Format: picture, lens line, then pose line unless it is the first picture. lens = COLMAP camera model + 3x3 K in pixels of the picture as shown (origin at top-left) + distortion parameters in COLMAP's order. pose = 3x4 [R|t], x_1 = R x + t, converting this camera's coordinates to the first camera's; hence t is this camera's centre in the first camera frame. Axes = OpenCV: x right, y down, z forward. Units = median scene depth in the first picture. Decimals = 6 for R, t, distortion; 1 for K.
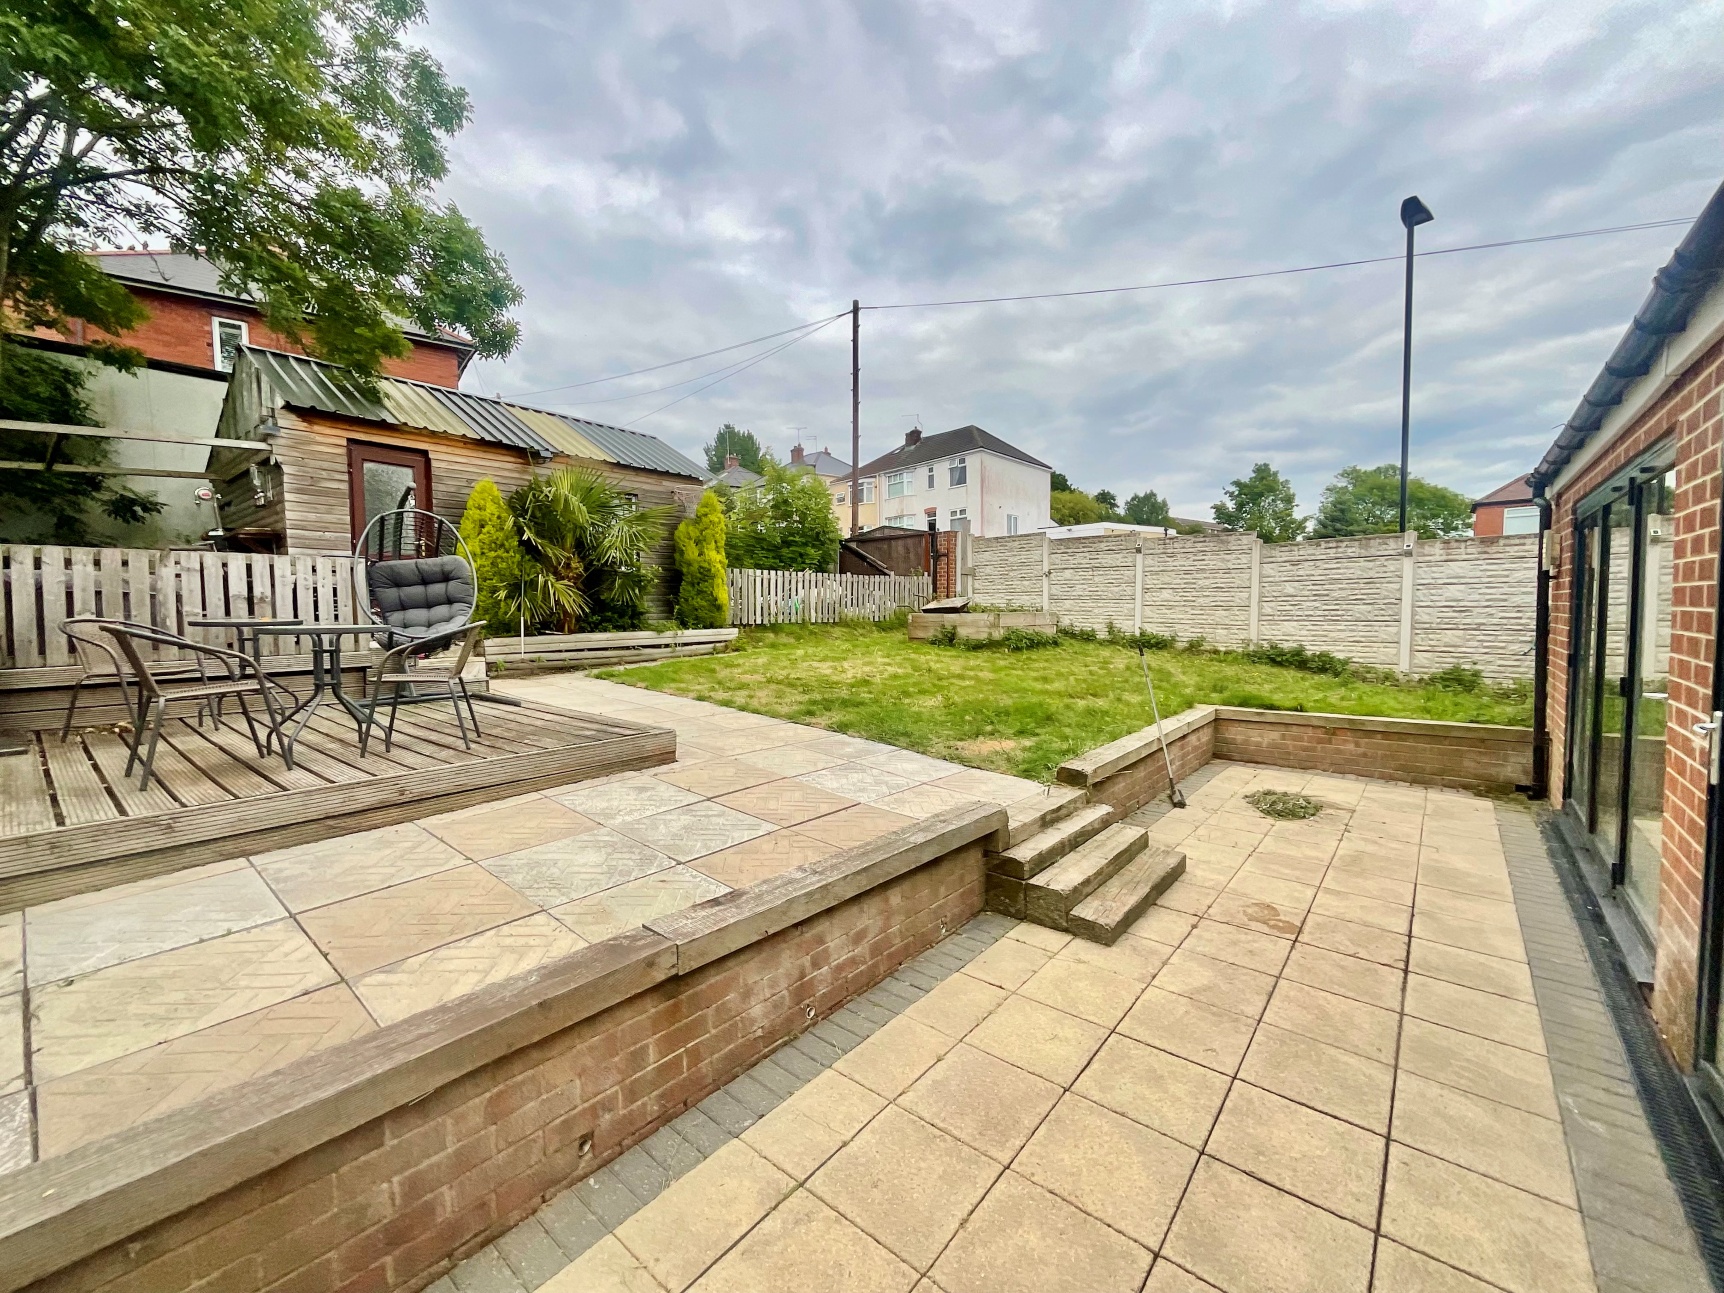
lens RADIAL K [[698.2, 0, 862.5], [0, 698.2, 649.1], [0, 0, 1]] dist [-0.001452, 0.000577]
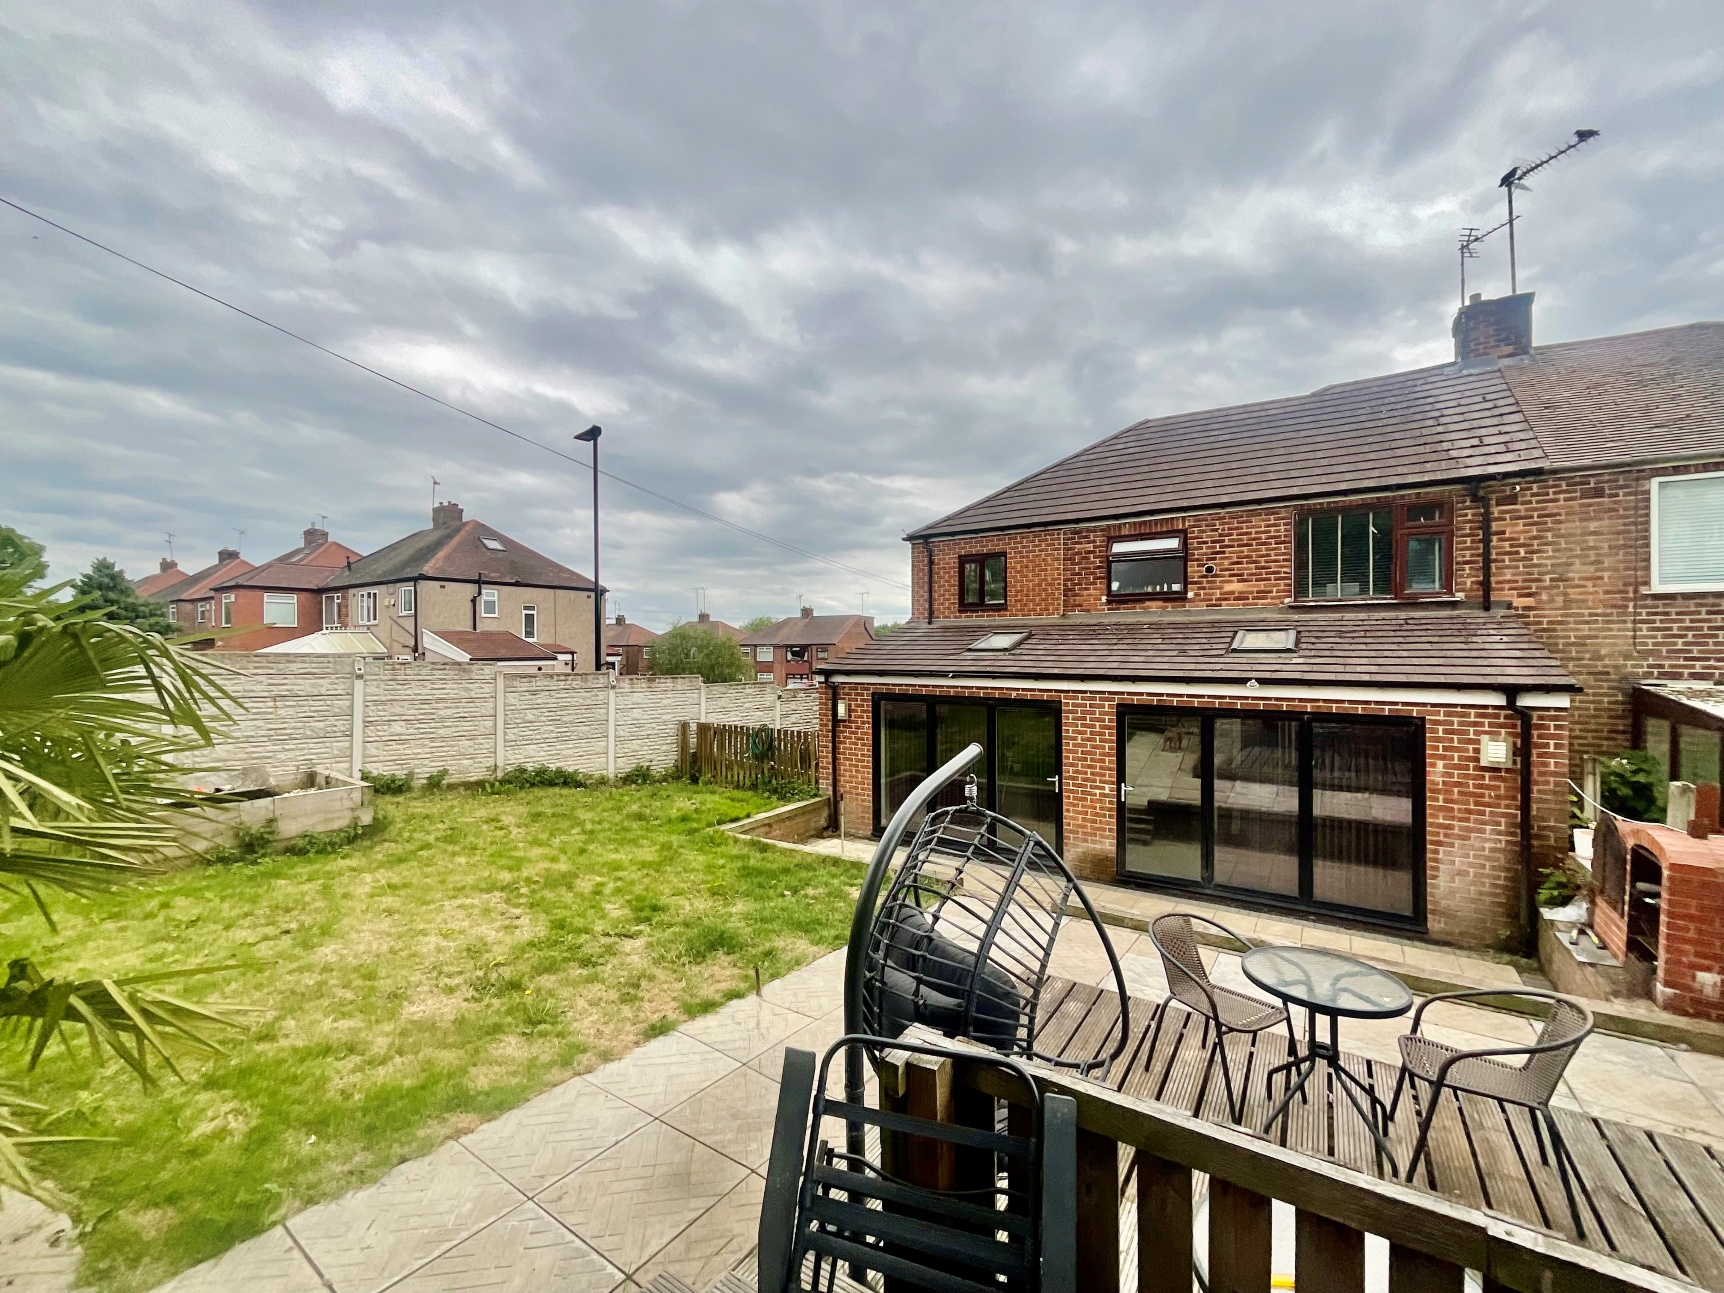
lens RADIAL K [[698.2, 0, 862.5], [0, 698.2, 649.1], [0, 0, 1]] dist [-0.001452, 0.000577]
pose [[-0.097951, 0.010137, 0.995140, -0.552118], [0.058509, 0.998277, -0.004410, -0.156732], [-0.993470, 0.057793, -0.098375, 0.575132]]
